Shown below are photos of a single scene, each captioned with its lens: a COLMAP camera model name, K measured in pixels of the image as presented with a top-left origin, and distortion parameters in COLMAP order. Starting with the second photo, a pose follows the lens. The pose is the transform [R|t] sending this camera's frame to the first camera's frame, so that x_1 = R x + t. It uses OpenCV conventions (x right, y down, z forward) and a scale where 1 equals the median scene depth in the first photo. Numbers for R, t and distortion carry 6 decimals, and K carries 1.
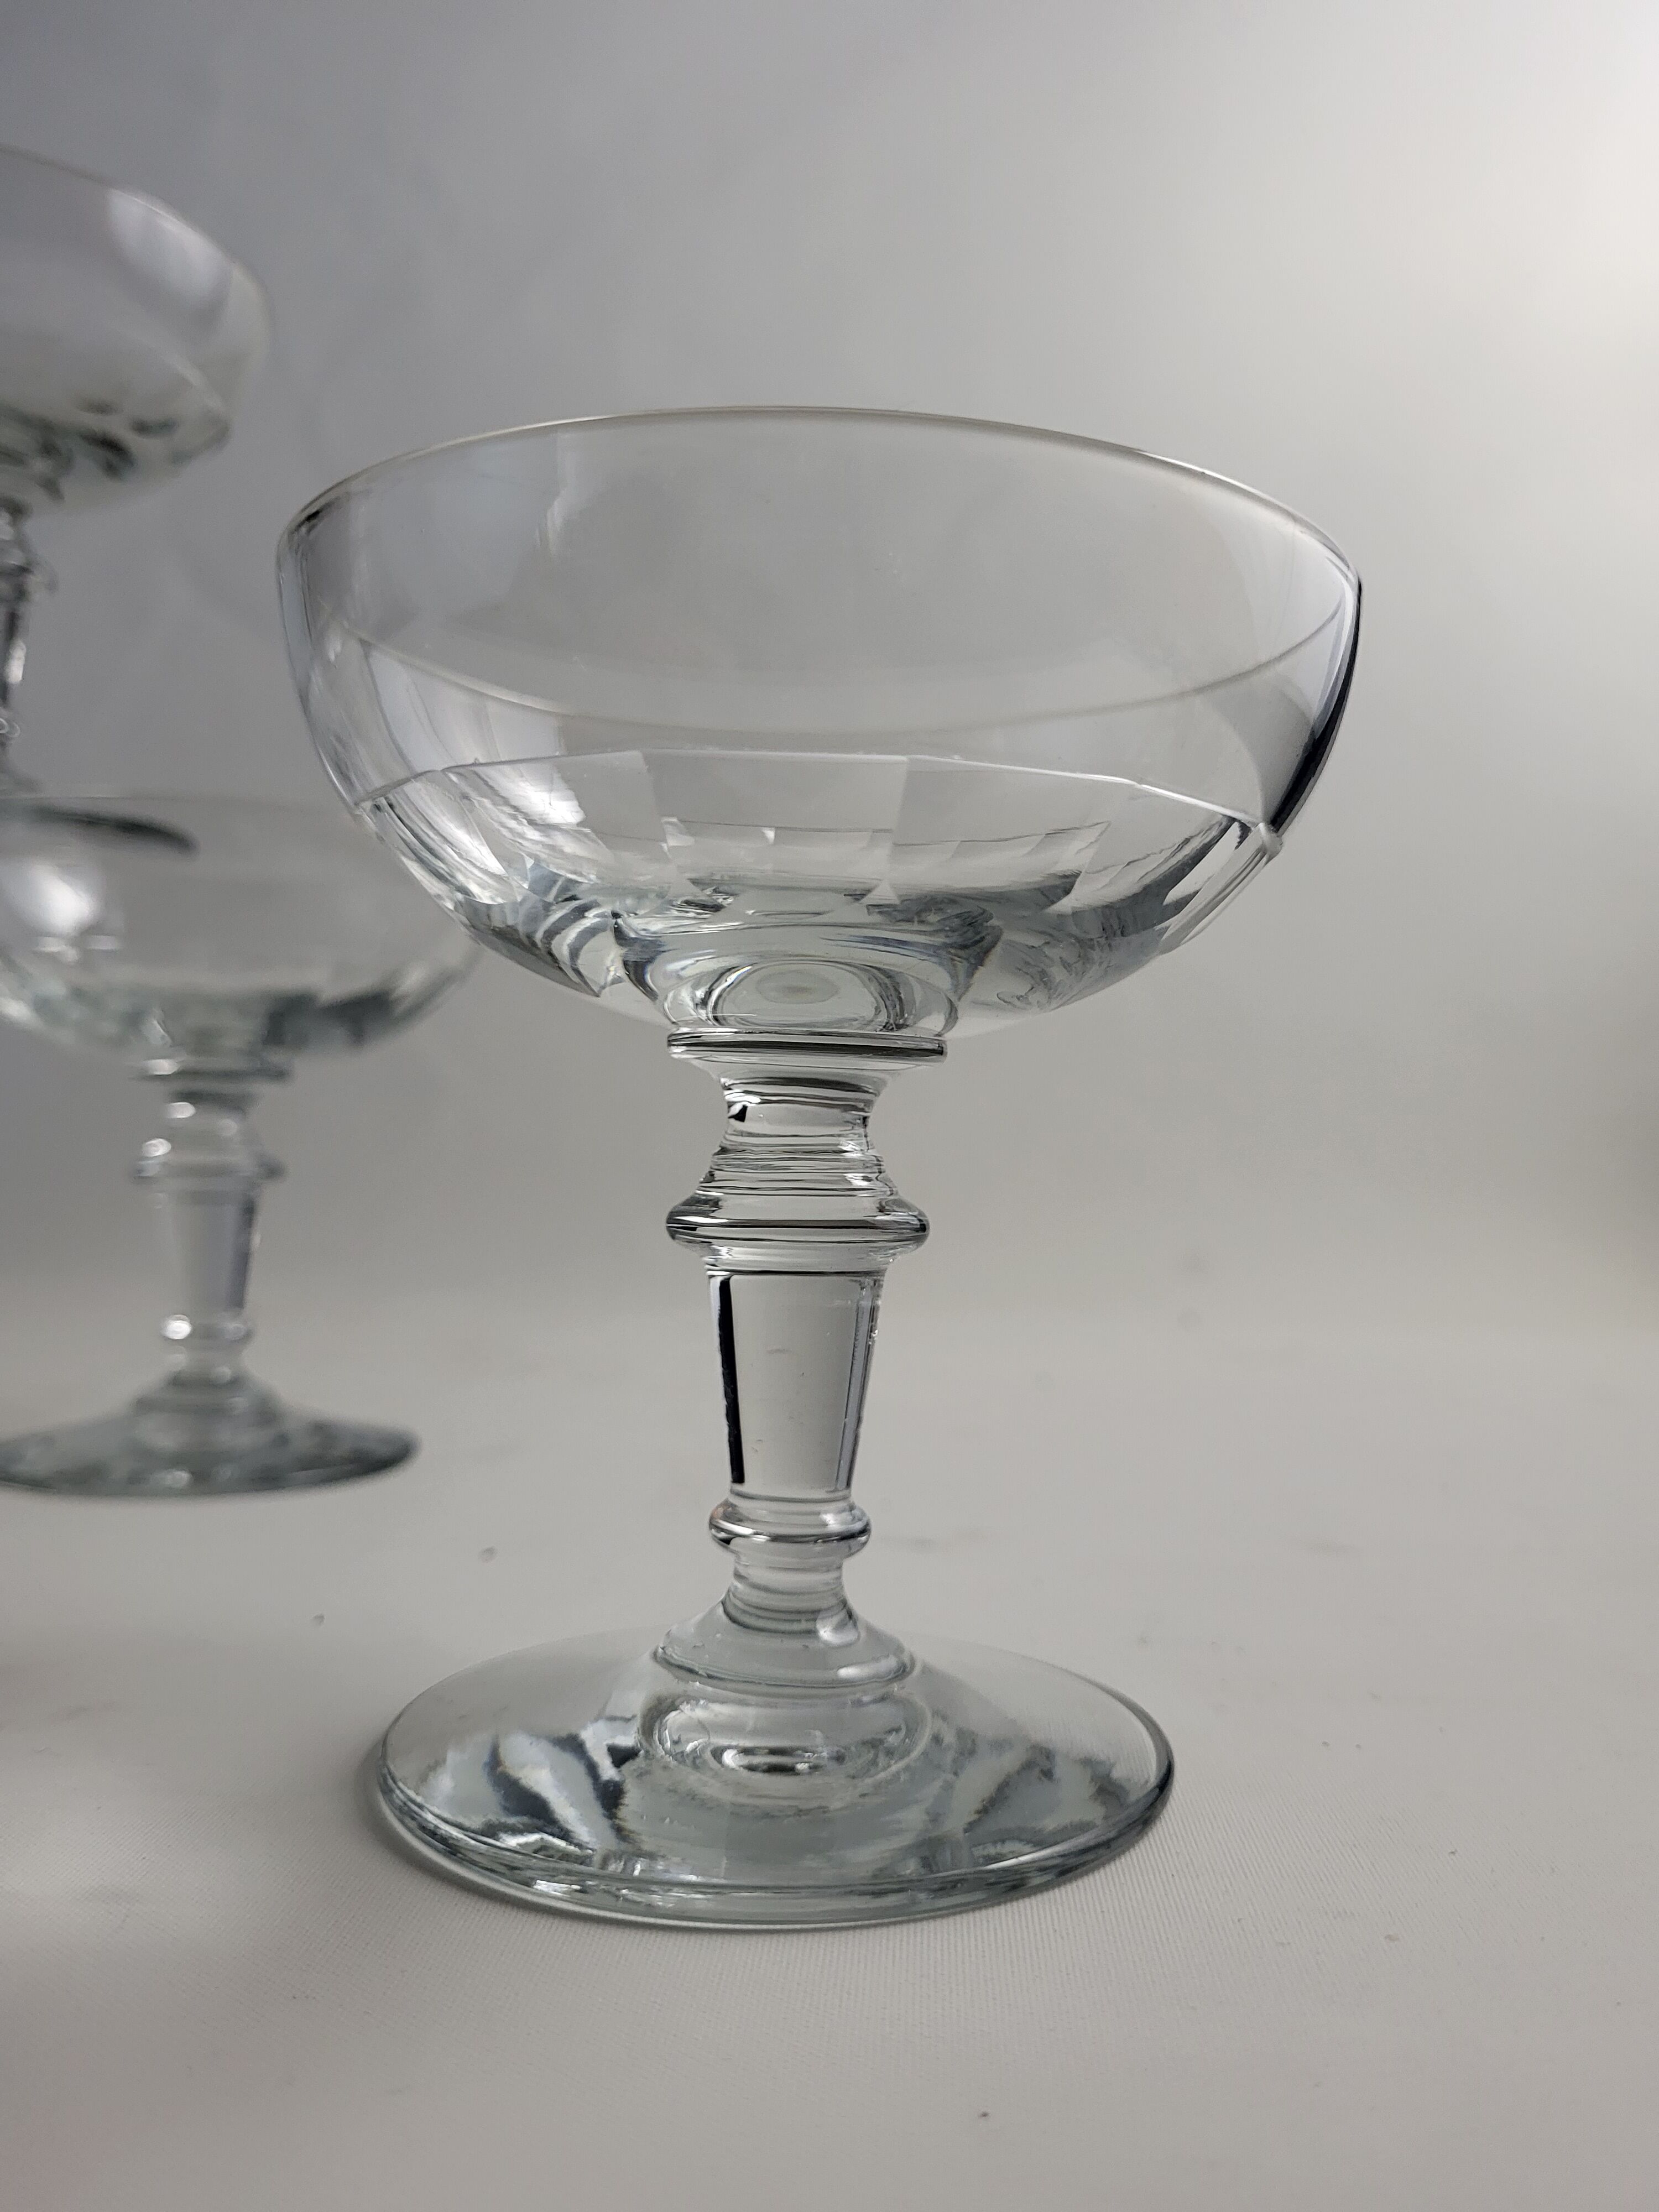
lens RADIAL K [[1834.2, 0, 829.5], [0, 1834.2, 1106.0], [0, 0, 1]] dist [-0.014388, 0.015901]
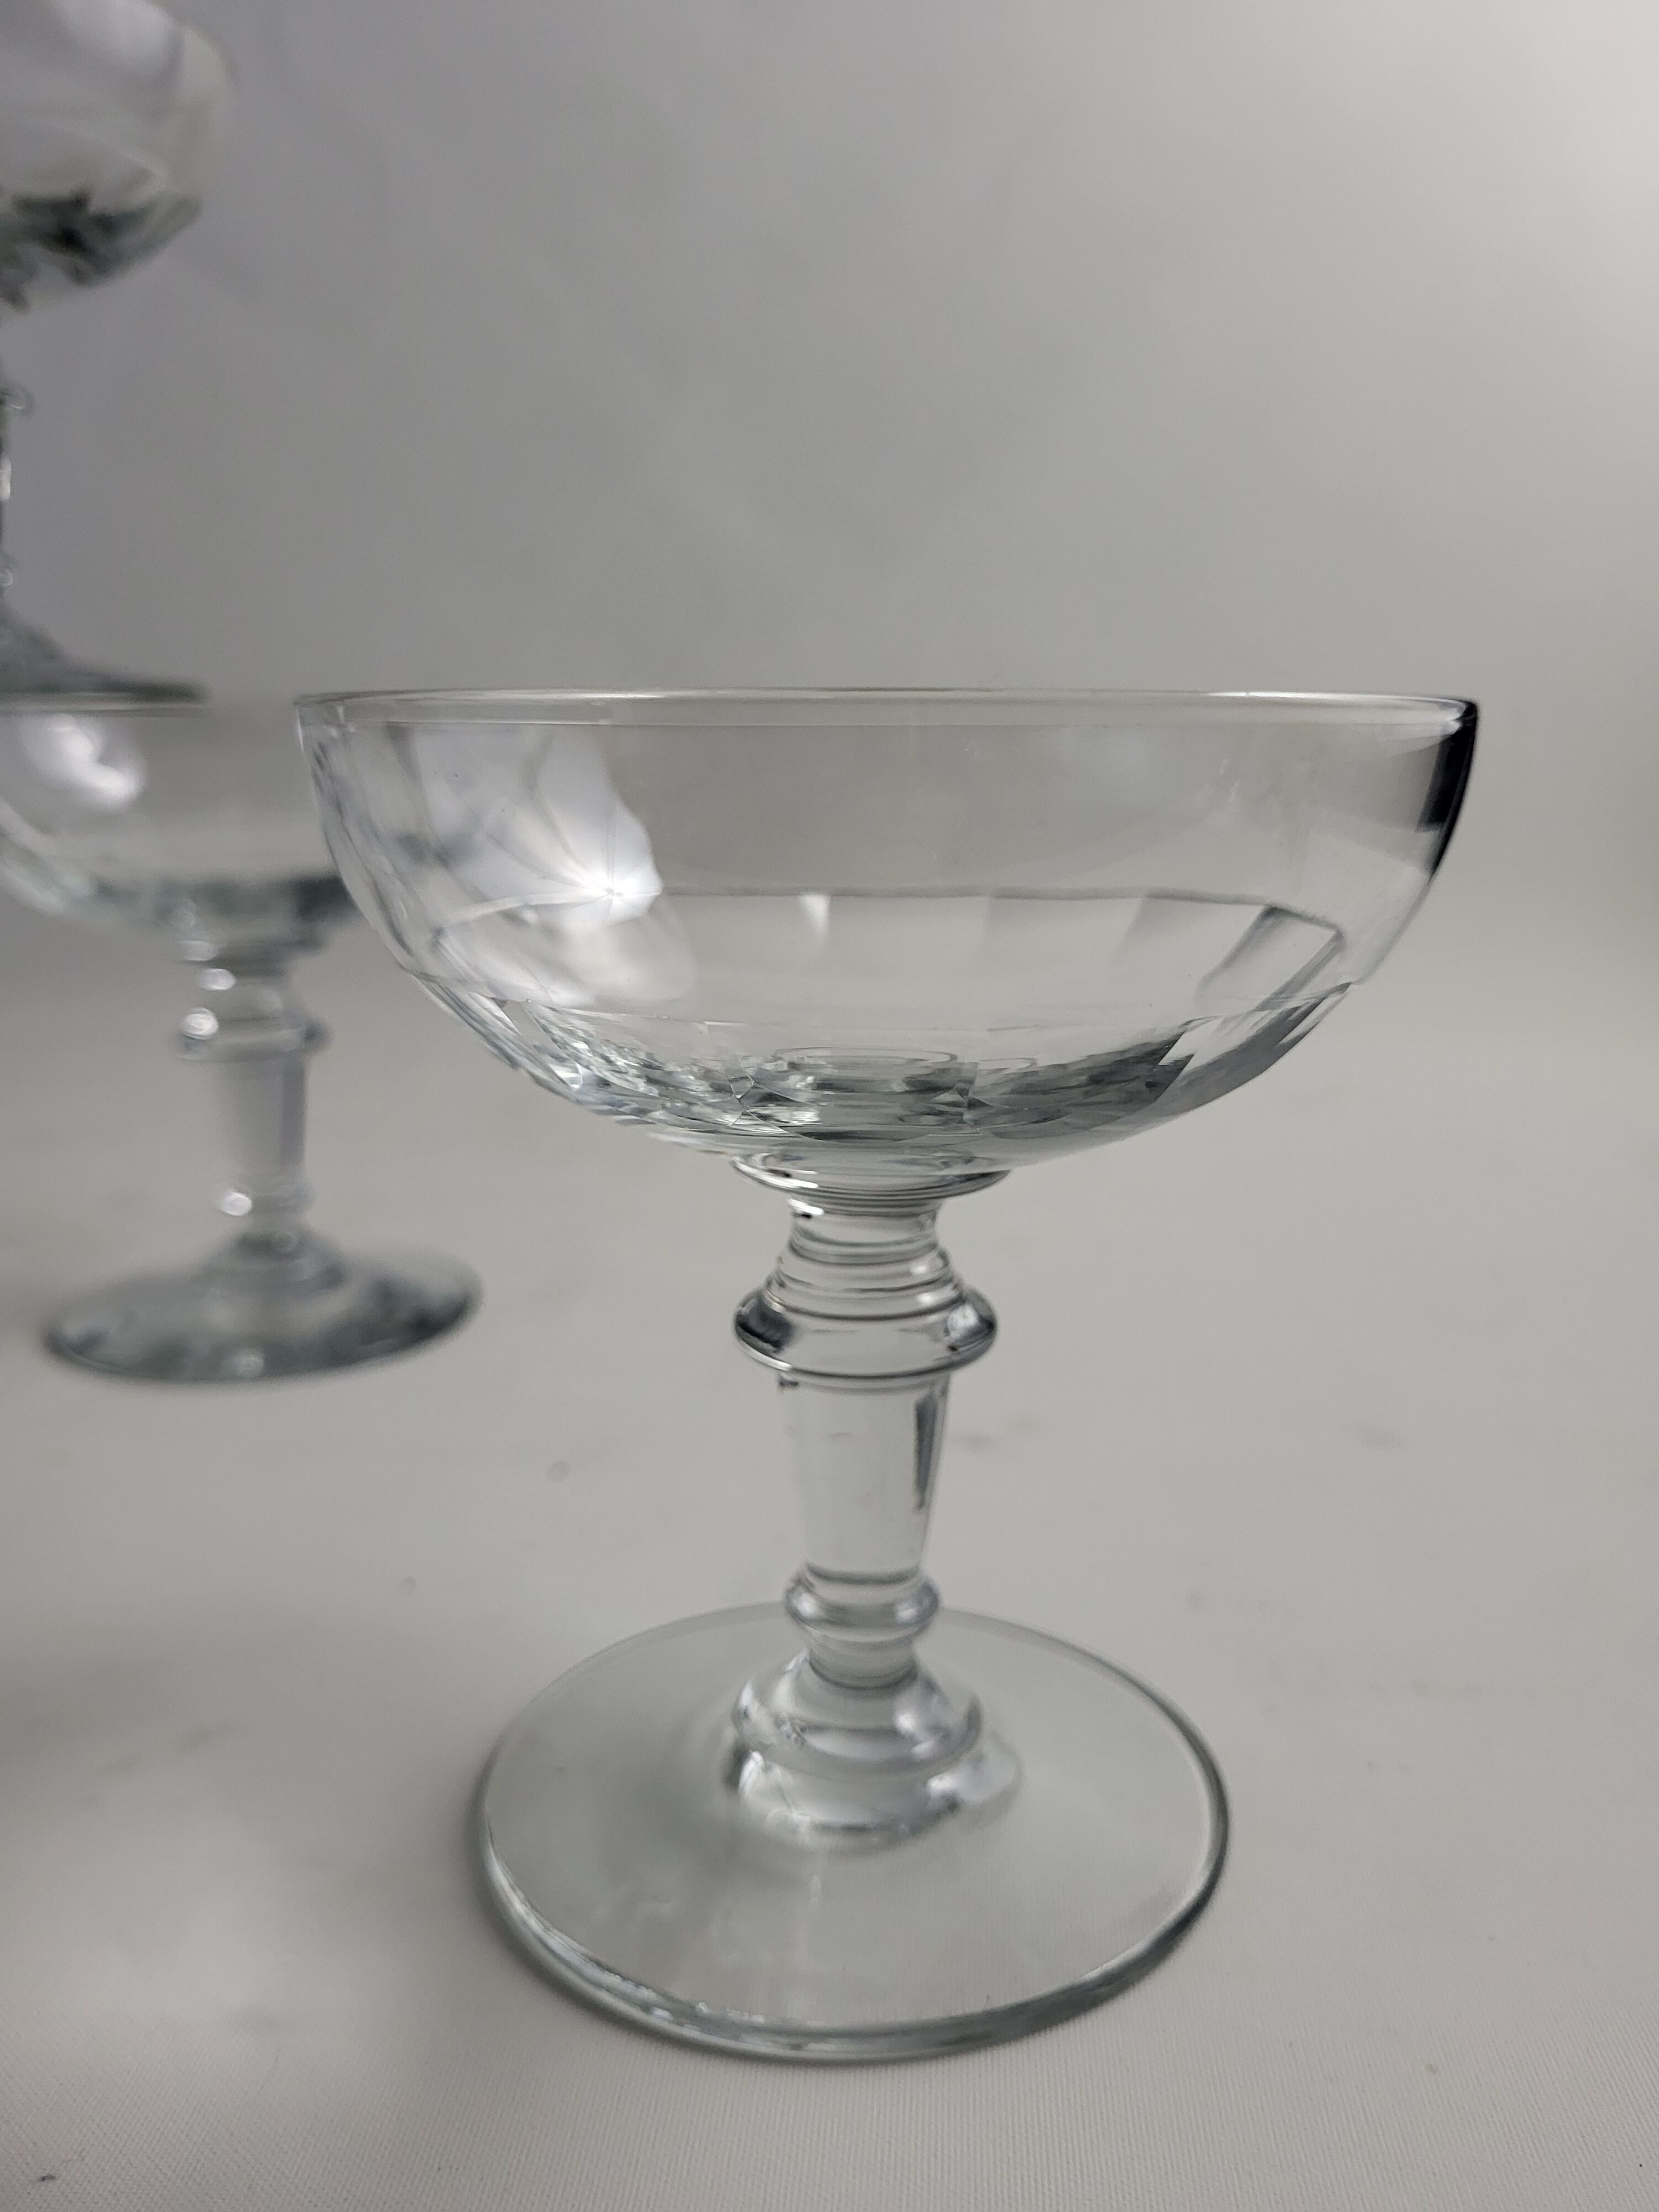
lens RADIAL K [[1834.2, 0, 829.5], [0, 1834.2, 1106.0], [0, 0, 1]] dist [-0.014388, 0.015901]
pose [[0.999421, -0.028404, -0.018758, -0.006629], [0.031449, 0.981371, 0.189533, -0.123472], [0.013025, -0.190013, 0.981695, 0.013934]]
